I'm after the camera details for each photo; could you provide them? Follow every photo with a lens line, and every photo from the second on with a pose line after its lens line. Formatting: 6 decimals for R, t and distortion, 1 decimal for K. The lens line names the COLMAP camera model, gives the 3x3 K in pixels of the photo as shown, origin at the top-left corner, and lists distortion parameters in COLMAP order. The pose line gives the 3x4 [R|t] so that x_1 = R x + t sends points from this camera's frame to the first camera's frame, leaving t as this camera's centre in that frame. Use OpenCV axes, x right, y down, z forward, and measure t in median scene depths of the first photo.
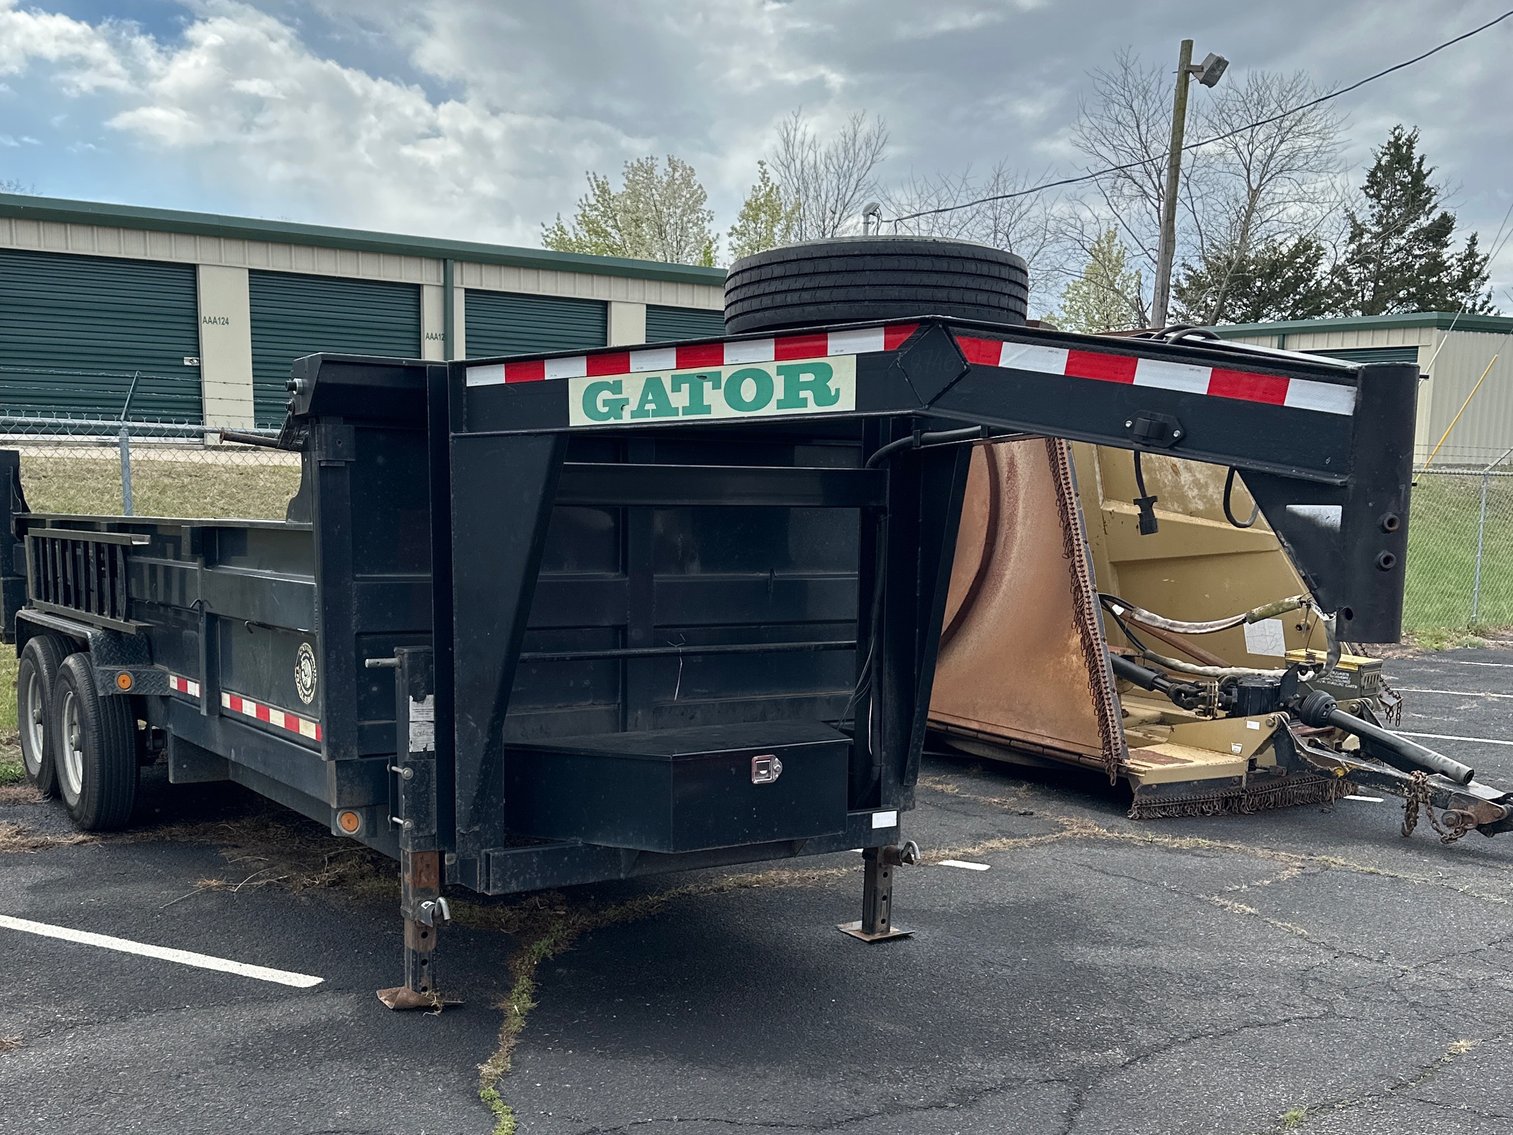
lens RADIAL K [[1674.6, 0, 634.5], [0, 1674.6, 732.1], [0, 0, 1]] dist [0.153866, -0.285442]
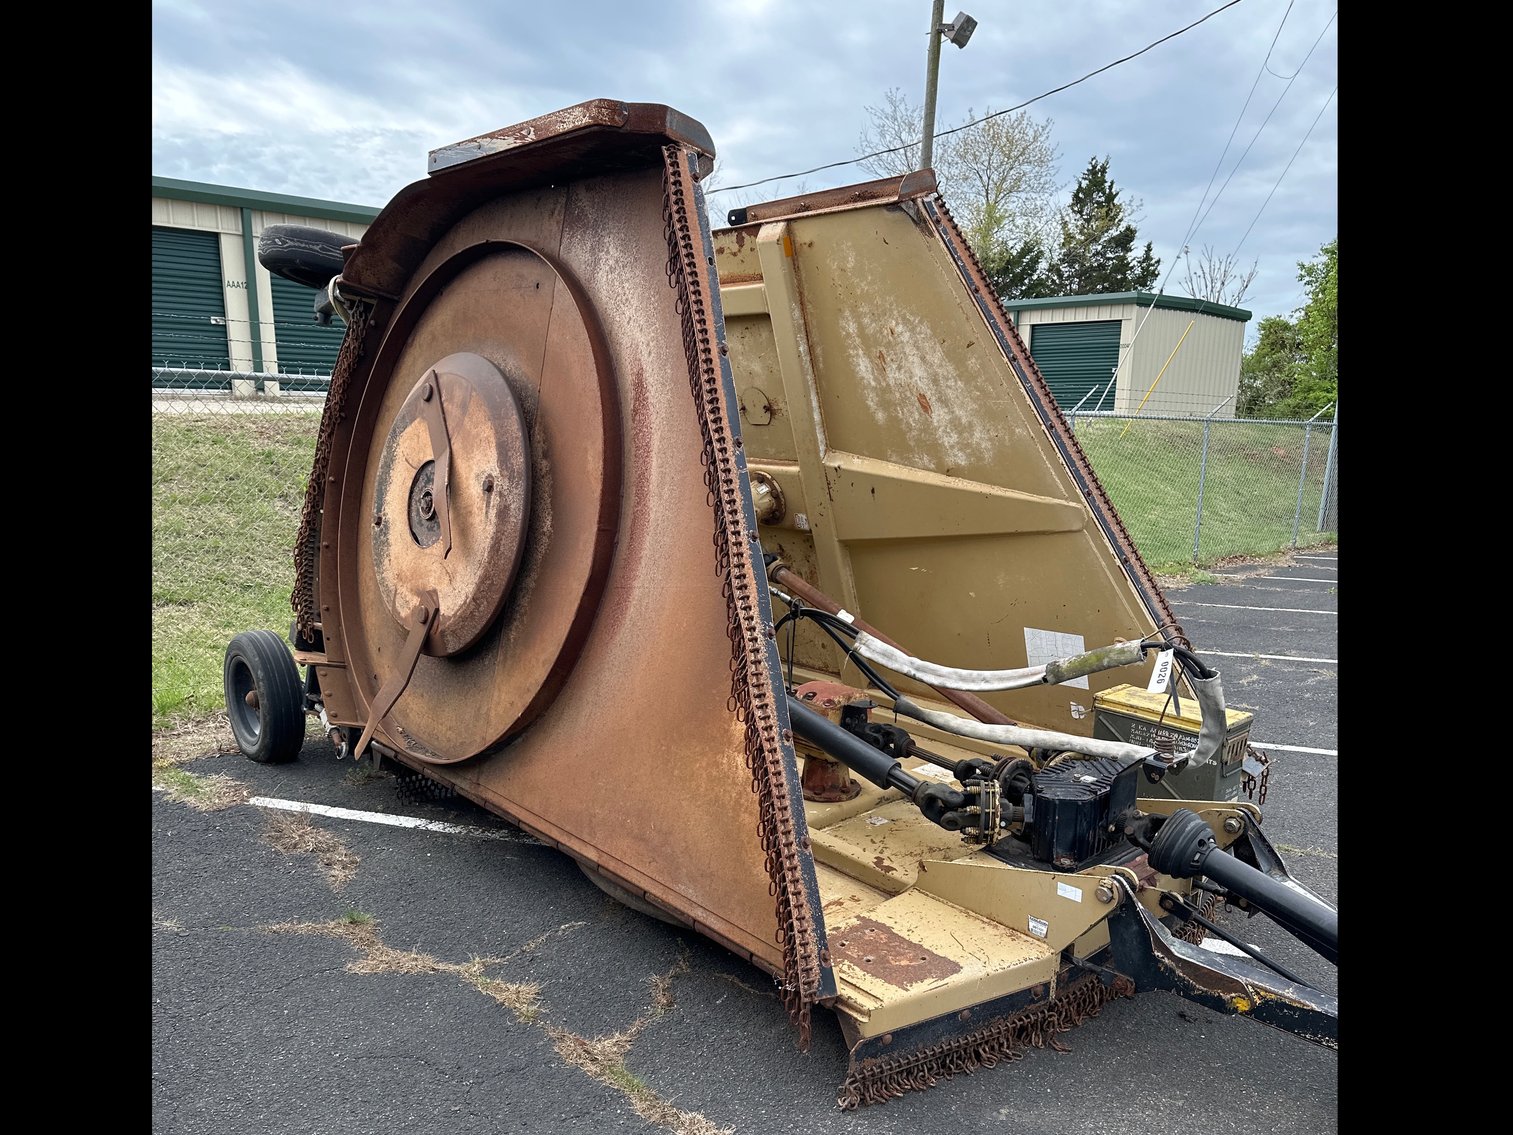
lens RADIAL K [[1116.9, 0, 755.0], [0, 1116.9, 677.2], [0, 0, 1]] dist [0.112968, -0.186802]
pose [[0.989219, -0.034391, 0.142349, 0.217001], [0.024835, 0.997351, 0.068374, -0.092854], [-0.144323, -0.064102, 0.987452, 0.662165]]
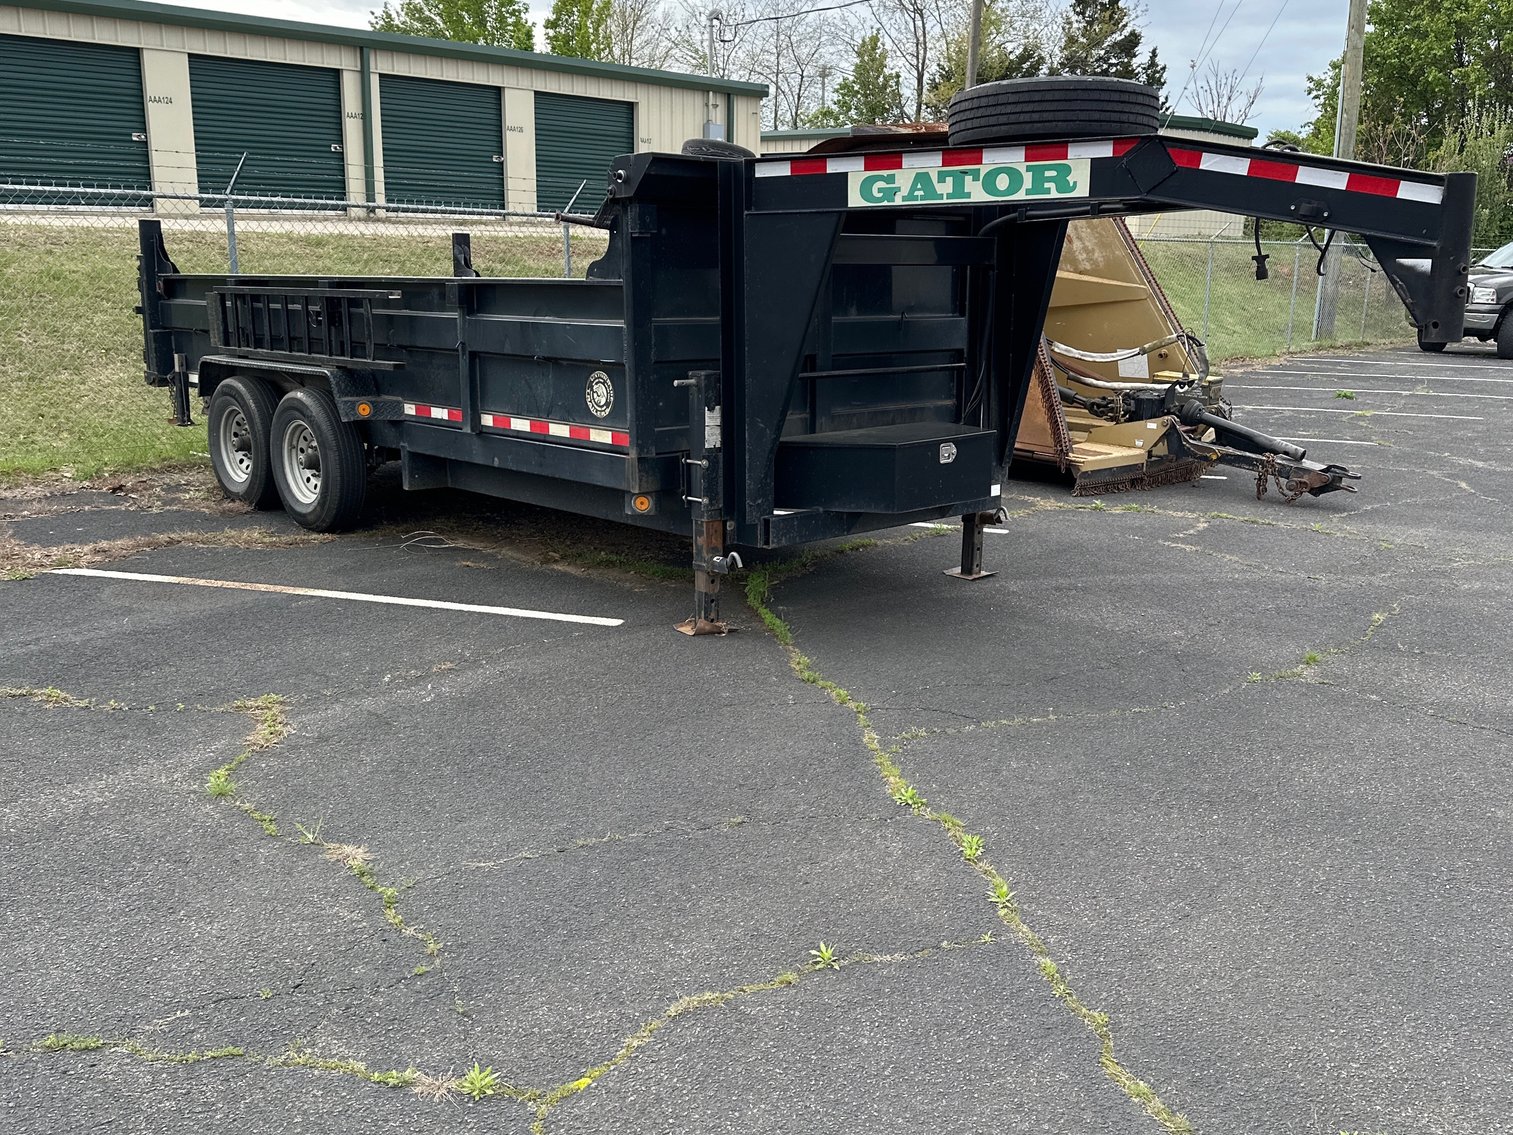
lens RADIAL K [[1456.2, 0, 756.6], [0, 1456.2, 574.6], [0, 0, 1]] dist [0.157764, -0.325733]
pose [[0.975708, -0.048859, 0.213556, -0.208607], [0.033630, 0.996663, 0.074375, 0.016338], [-0.216477, -0.065386, 0.974096, -0.106394]]
